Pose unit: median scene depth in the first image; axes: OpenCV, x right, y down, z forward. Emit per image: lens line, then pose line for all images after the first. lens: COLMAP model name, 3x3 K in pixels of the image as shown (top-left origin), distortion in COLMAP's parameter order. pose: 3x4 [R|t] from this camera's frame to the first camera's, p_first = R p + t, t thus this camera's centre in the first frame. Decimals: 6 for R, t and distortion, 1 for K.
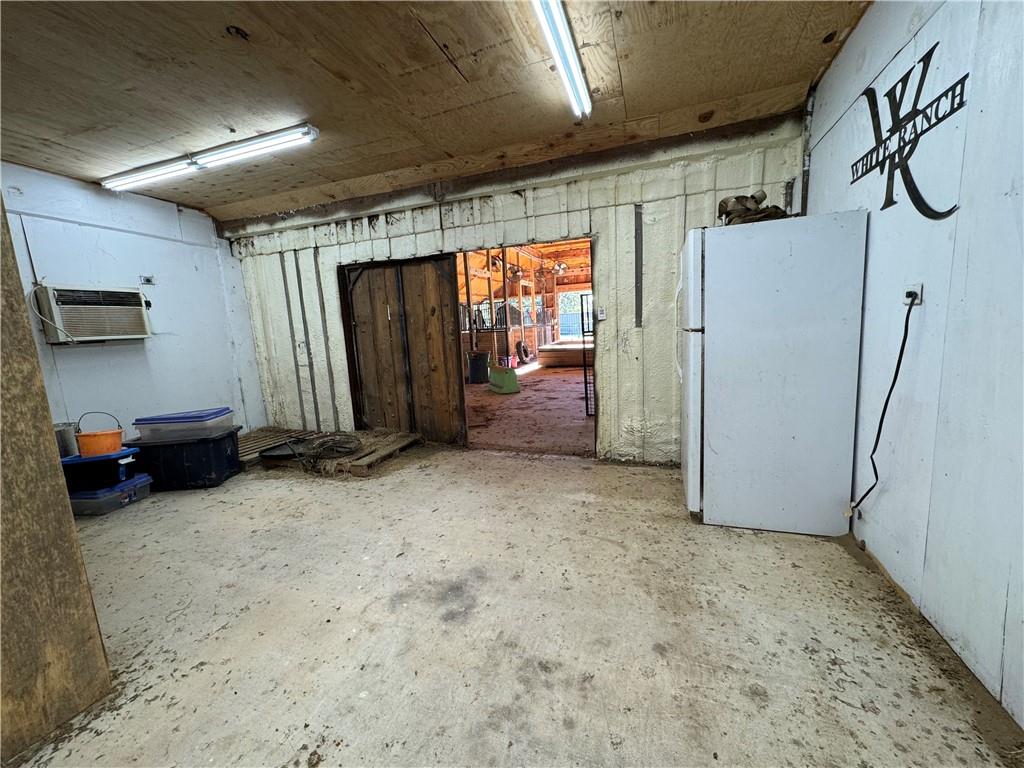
lens RADIAL K [[408.5, 0, 512.0], [0, 408.5, 384.0], [0, 0, 1]] dist [0.000885, -0.000095]
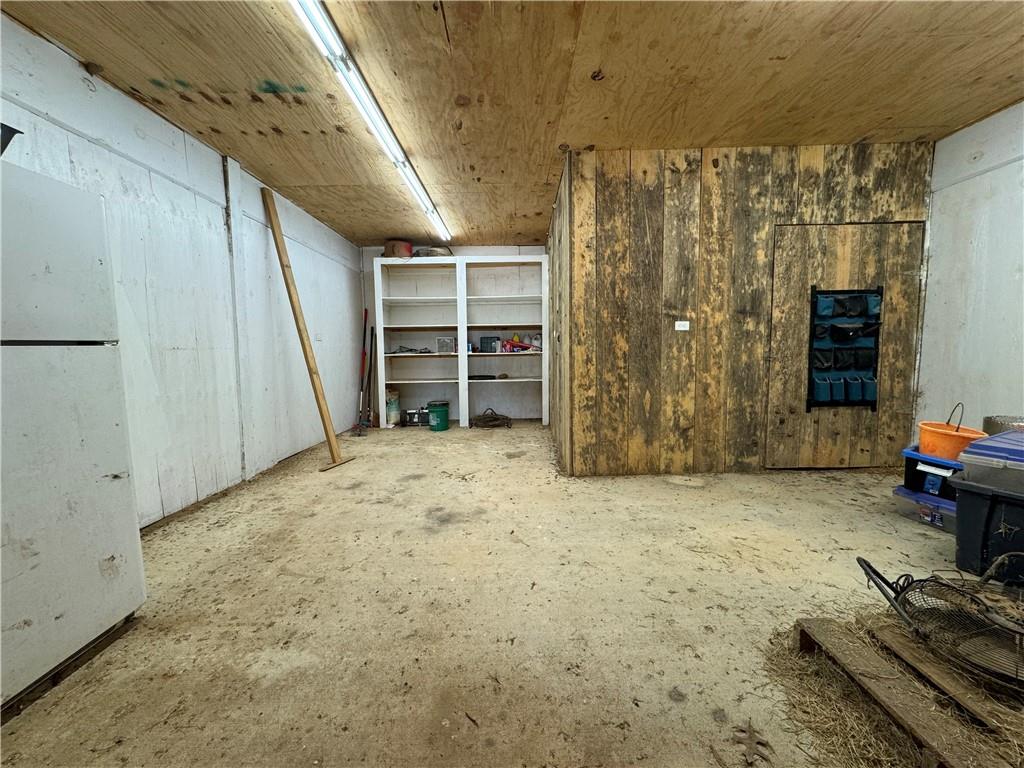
lens RADIAL K [[408.5, 0, 512.0], [0, 408.5, 384.0], [0, 0, 1]] dist [0.000885, -0.000095]
pose [[-0.940560, 0.093839, -0.326408, 0.048352], [0.015893, 0.972179, 0.233698, -0.235832], [0.339257, 0.214619, -0.915884, 2.050785]]
